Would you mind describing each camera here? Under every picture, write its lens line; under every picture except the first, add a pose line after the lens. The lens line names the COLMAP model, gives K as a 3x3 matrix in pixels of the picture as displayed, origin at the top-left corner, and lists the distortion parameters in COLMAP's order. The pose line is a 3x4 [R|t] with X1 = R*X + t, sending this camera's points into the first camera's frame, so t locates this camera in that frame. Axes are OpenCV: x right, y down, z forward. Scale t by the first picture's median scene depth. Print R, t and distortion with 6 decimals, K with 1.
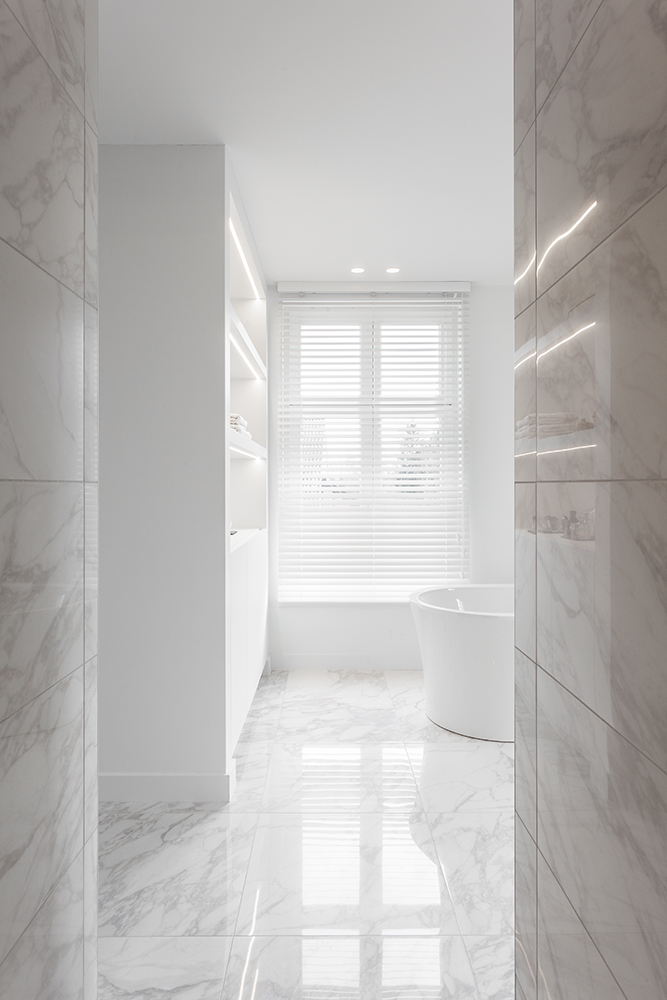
lens RADIAL K [[607.8, 0, 327.5], [0, 607.8, 490.2], [0, 0, 1]] dist [-0.012805, 0.001090]
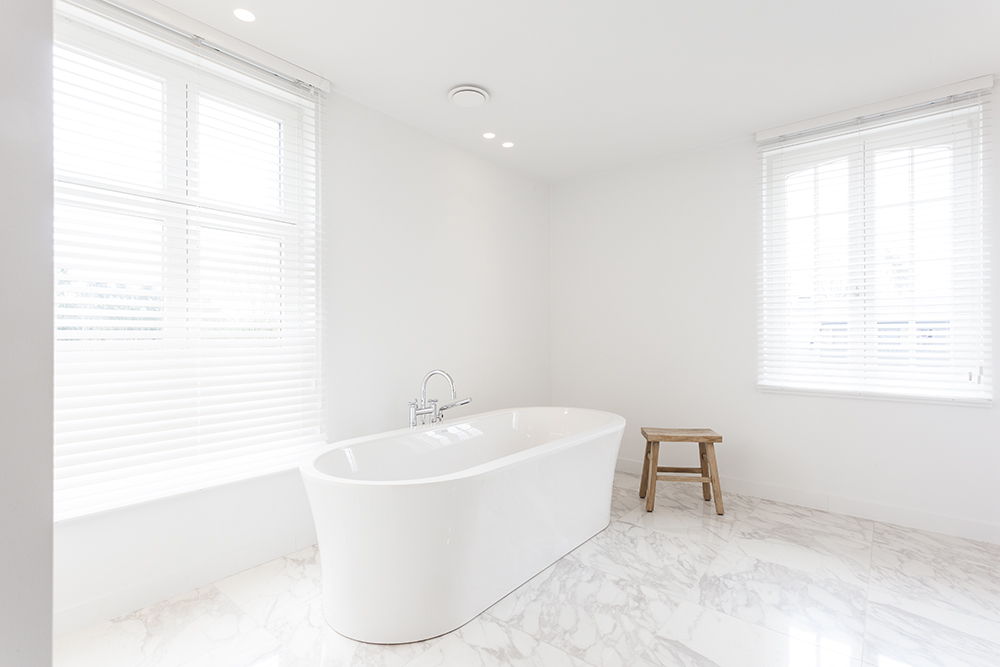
lens RADIAL K [[478.0, 0, 502.2], [0, 478.0, 331.7], [0, 0, 1]] dist [0.002061, 0.001311]
pose [[0.633023, 0.003604, 0.774125, -0.128677], [0.010028, 0.999867, -0.012855, 0.016951], [-0.774068, 0.015900, 0.632903, 0.395542]]
